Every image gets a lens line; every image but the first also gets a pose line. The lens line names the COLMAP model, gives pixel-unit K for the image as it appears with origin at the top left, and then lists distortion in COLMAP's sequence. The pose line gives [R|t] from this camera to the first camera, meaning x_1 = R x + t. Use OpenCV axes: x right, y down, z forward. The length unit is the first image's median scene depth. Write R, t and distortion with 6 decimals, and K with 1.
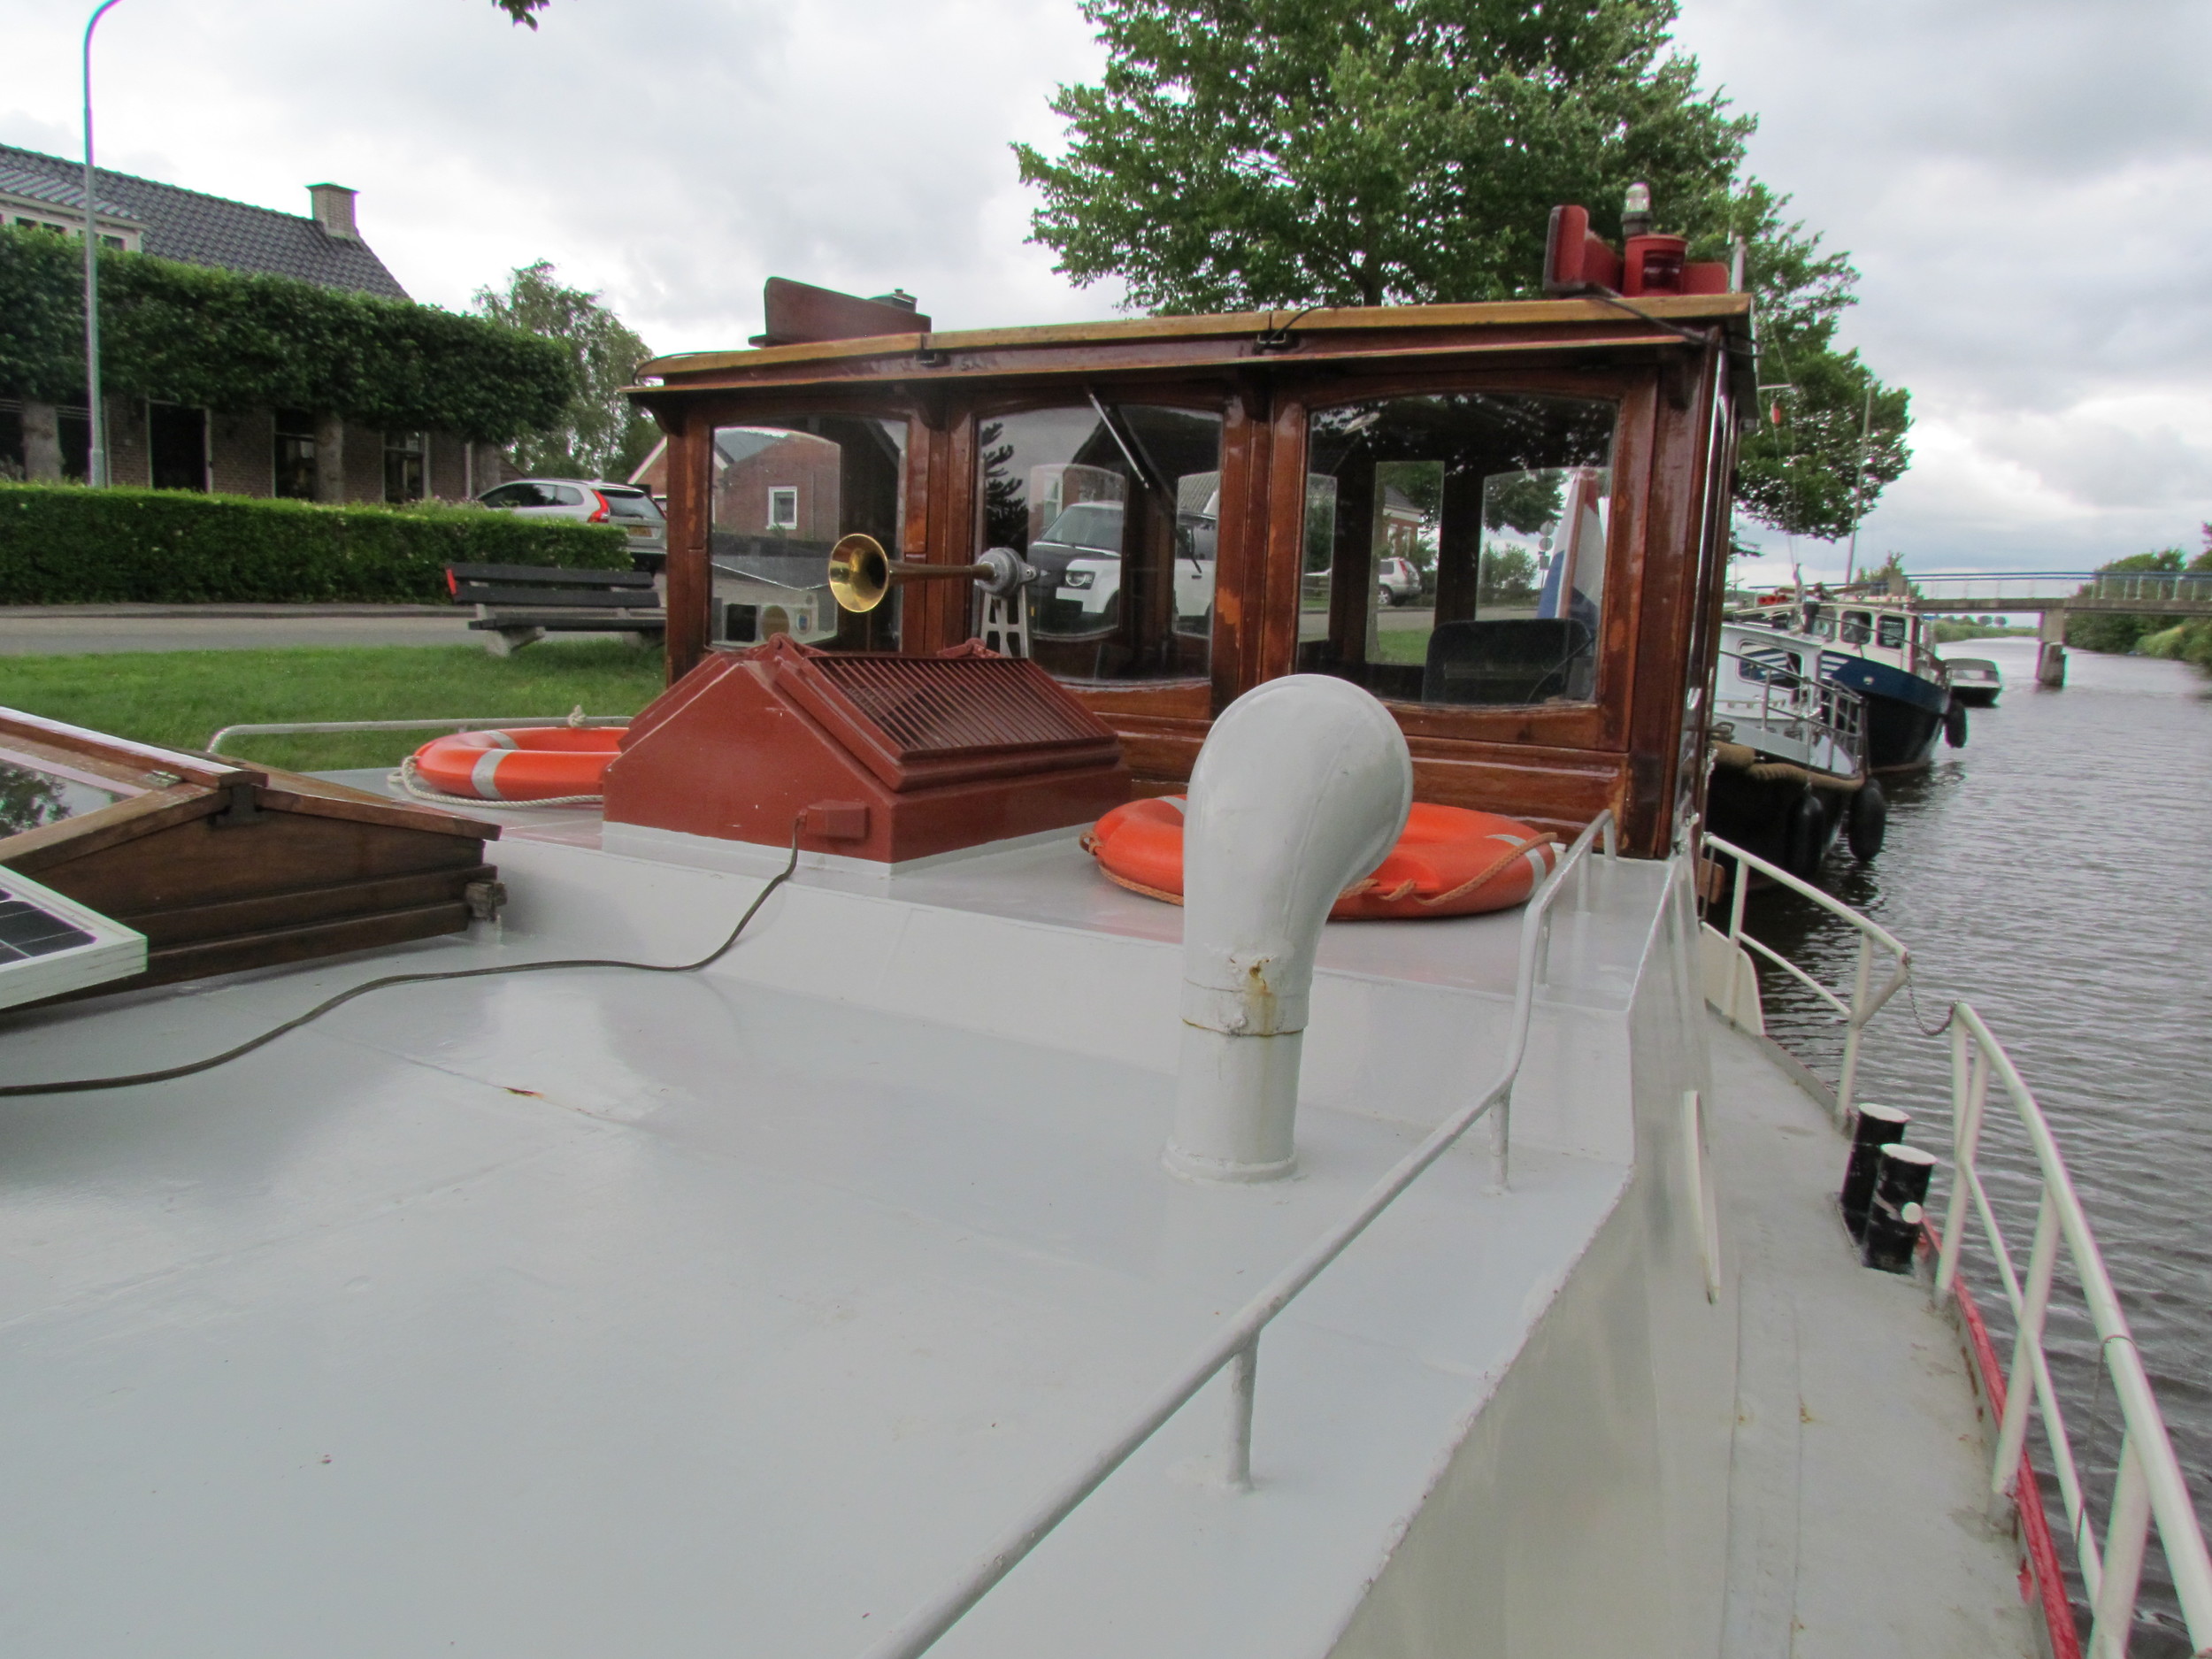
lens RADIAL K [[1590.2, 0, 1102.9], [0, 1590.2, 823.5], [0, 0, 1]] dist [-0.030499, 0.021283]
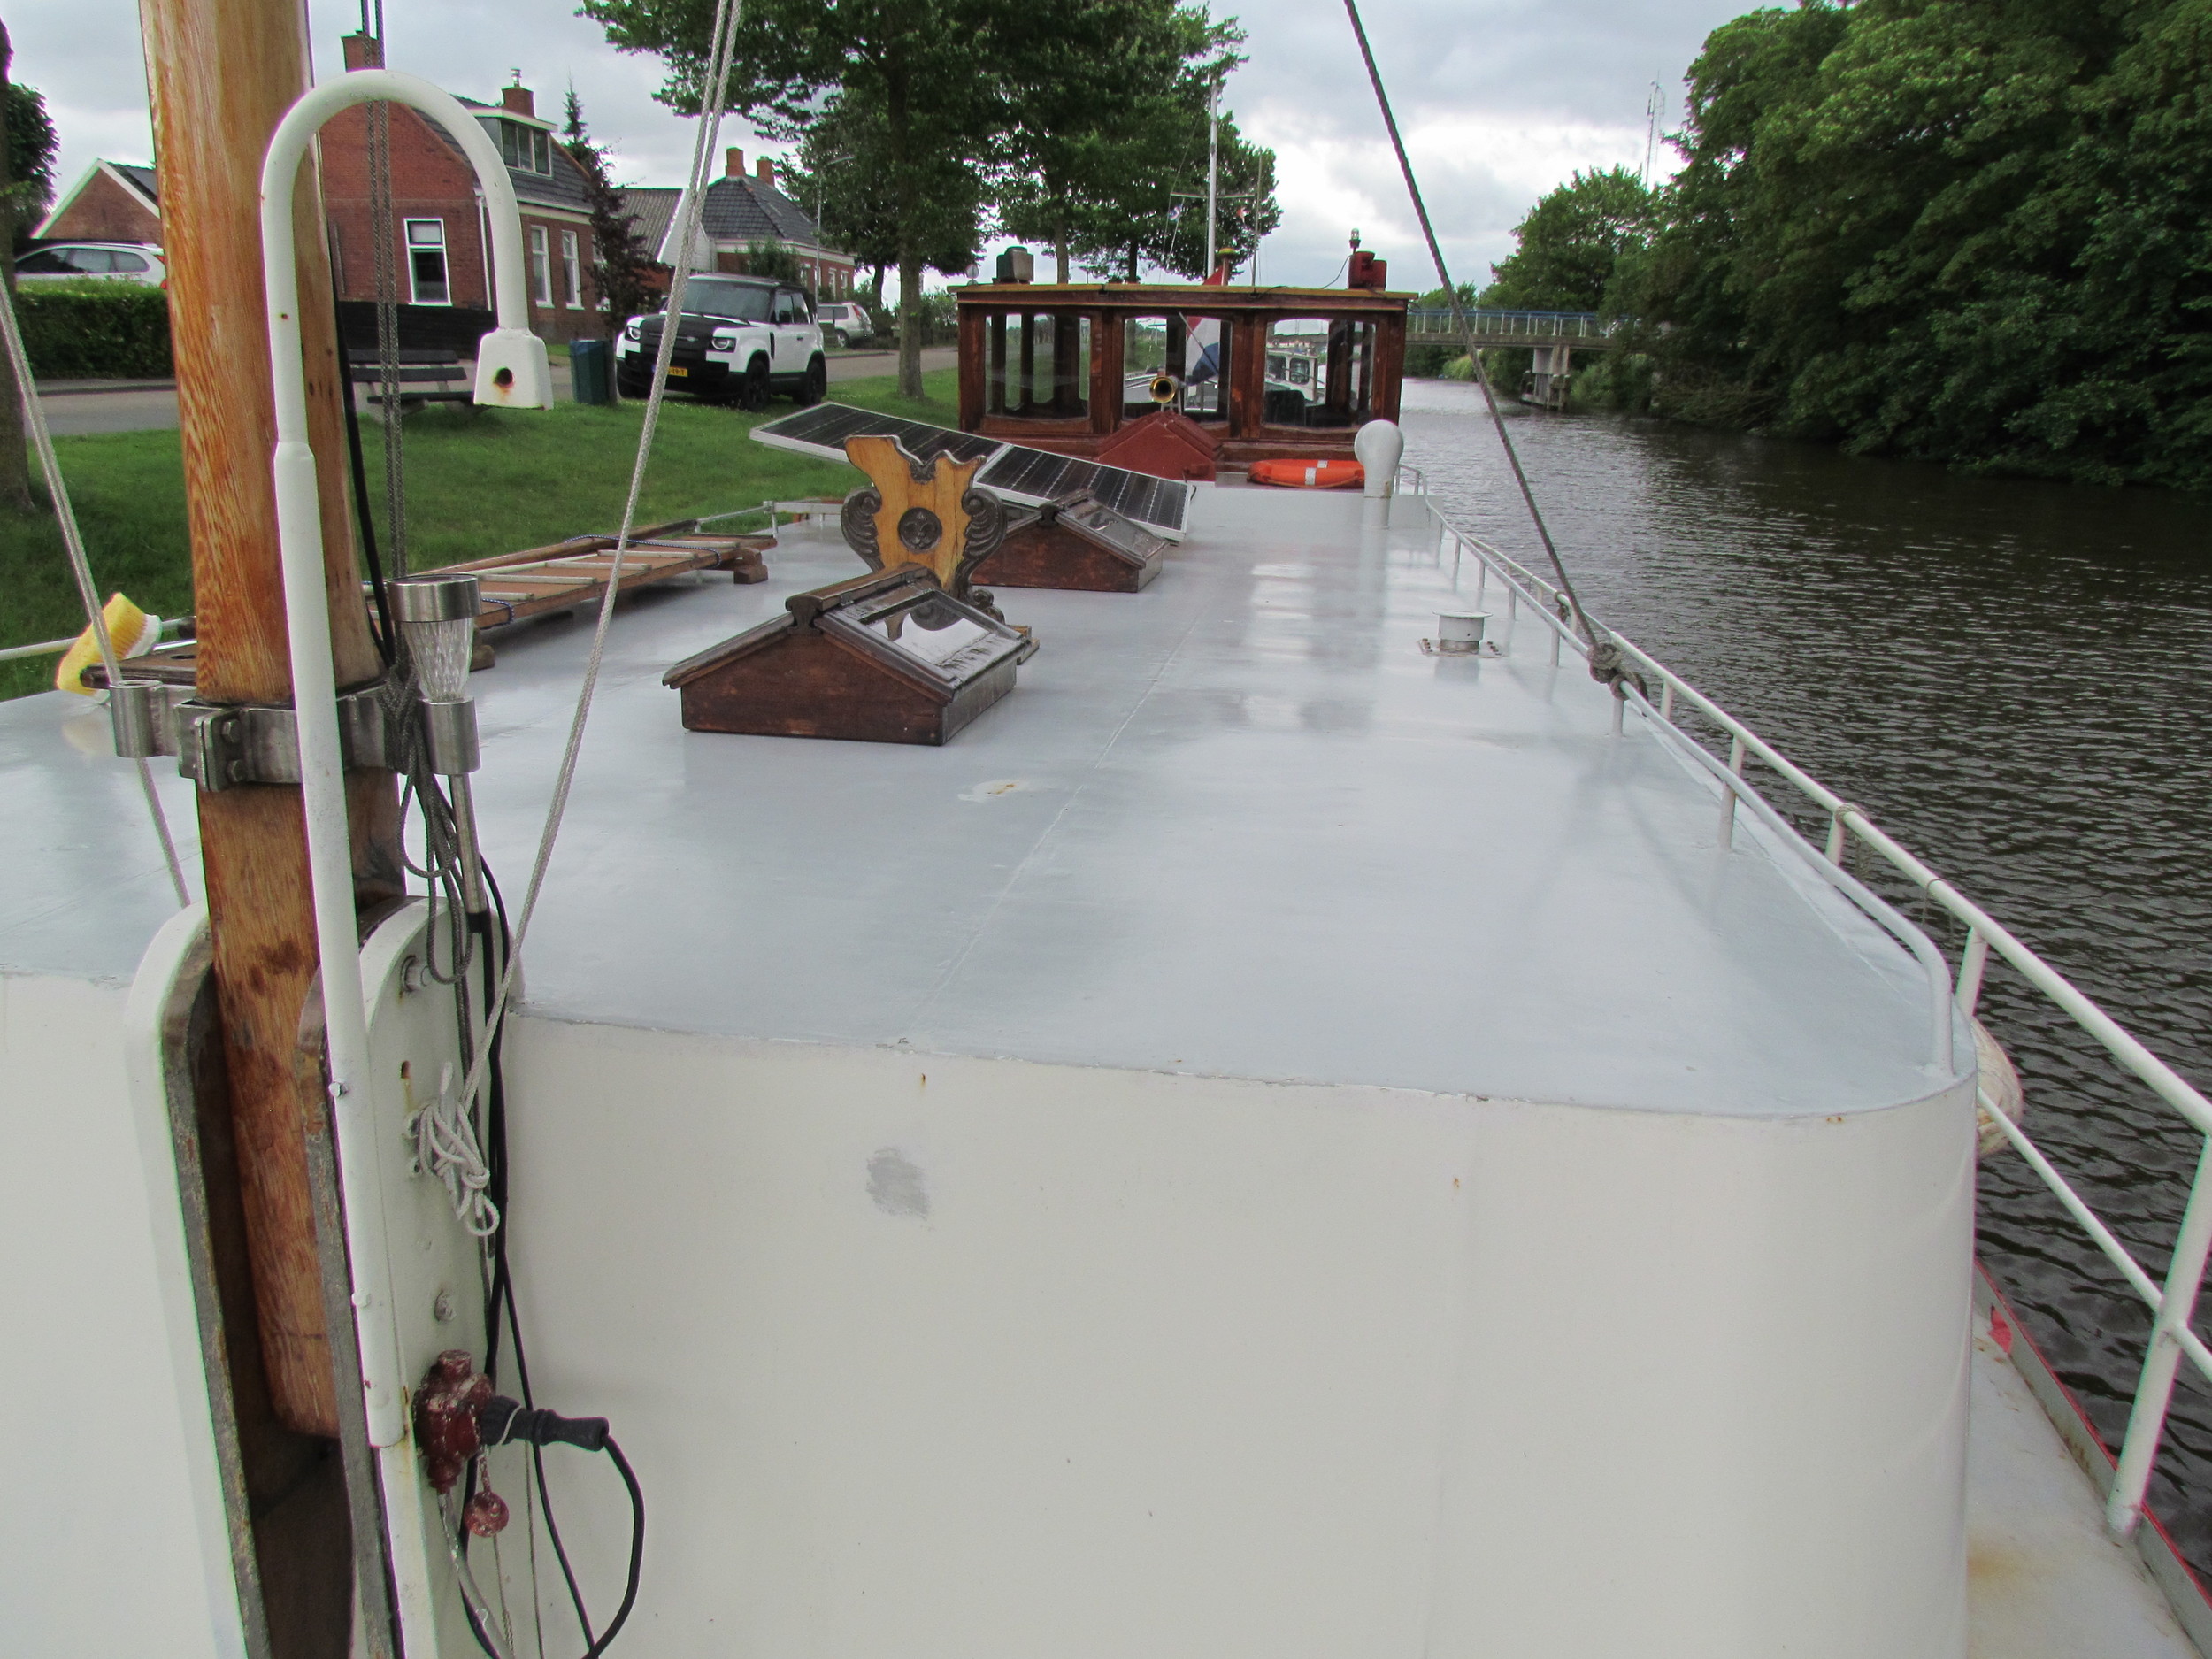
lens RADIAL K [[1590.2, 0, 1095.1], [0, 1590.2, 839.6], [0, 0, 1]] dist [-0.030499, 0.021283]
pose [[0.930313, -0.123820, 0.345234, -0.148668], [0.064003, 0.981655, 0.179605, 0.014748], [-0.361139, -0.144993, 0.921171, -0.198613]]
